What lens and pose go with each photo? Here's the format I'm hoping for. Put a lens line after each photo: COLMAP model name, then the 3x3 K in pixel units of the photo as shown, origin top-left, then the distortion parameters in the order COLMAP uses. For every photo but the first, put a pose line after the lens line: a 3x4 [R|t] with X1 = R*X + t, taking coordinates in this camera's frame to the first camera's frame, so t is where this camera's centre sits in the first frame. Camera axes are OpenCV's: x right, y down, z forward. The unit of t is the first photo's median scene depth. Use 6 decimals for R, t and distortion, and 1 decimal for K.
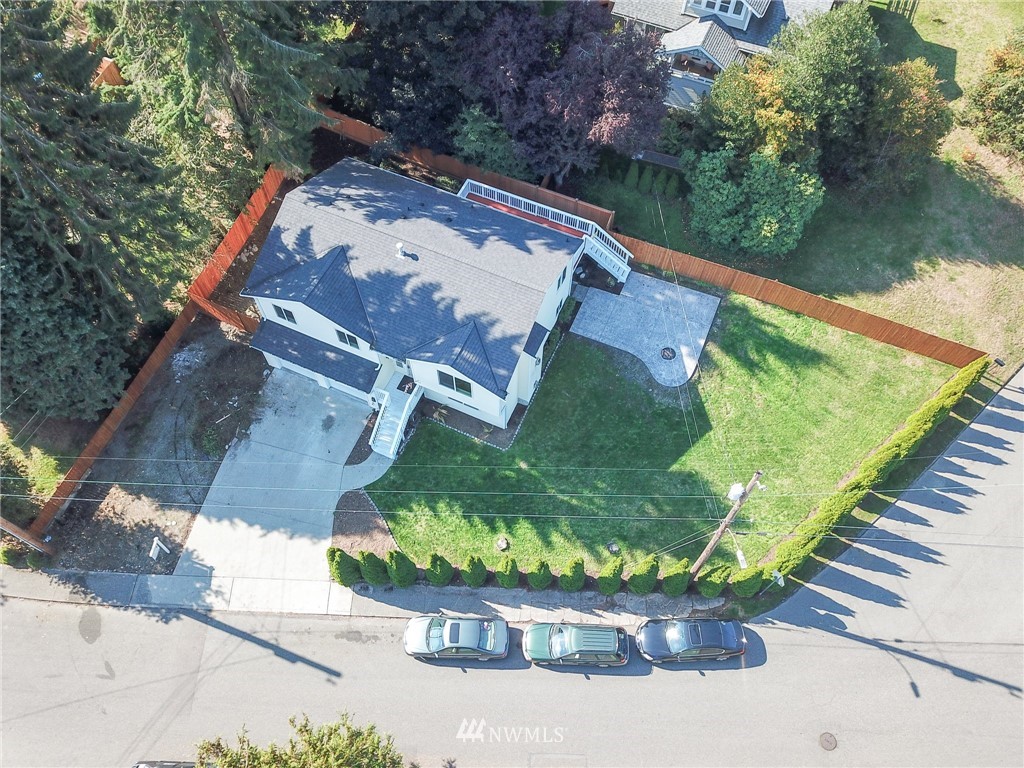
lens RADIAL K [[767.1, 0, 503.1], [0, 767.1, 382.4], [0, 0, 1]] dist [-0.010858, -0.001078]
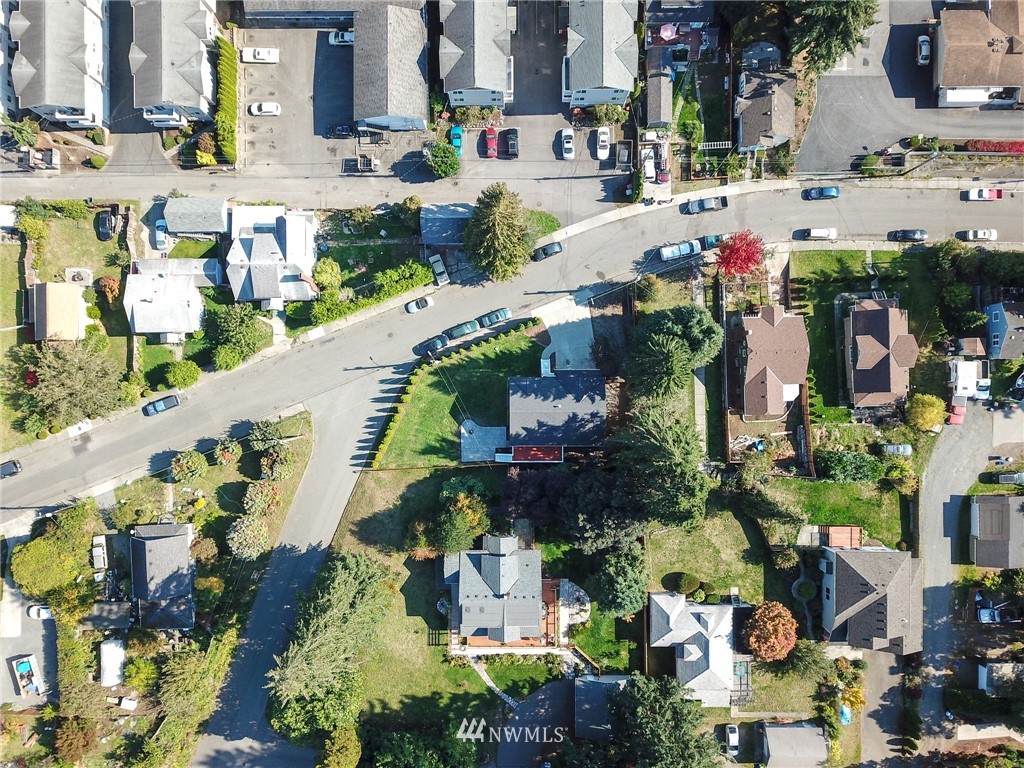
lens RADIAL K [[767.1, 0, 509.2], [0, 767.1, 384.3], [0, 0, 1]] dist [-0.010858, -0.001078]
pose [[-0.908639, 0.417558, 0.004486, -0.001818], [-0.363325, -0.795829, 0.484409, -1.475660], [0.205838, 0.438523, 0.874830, -1.721880]]
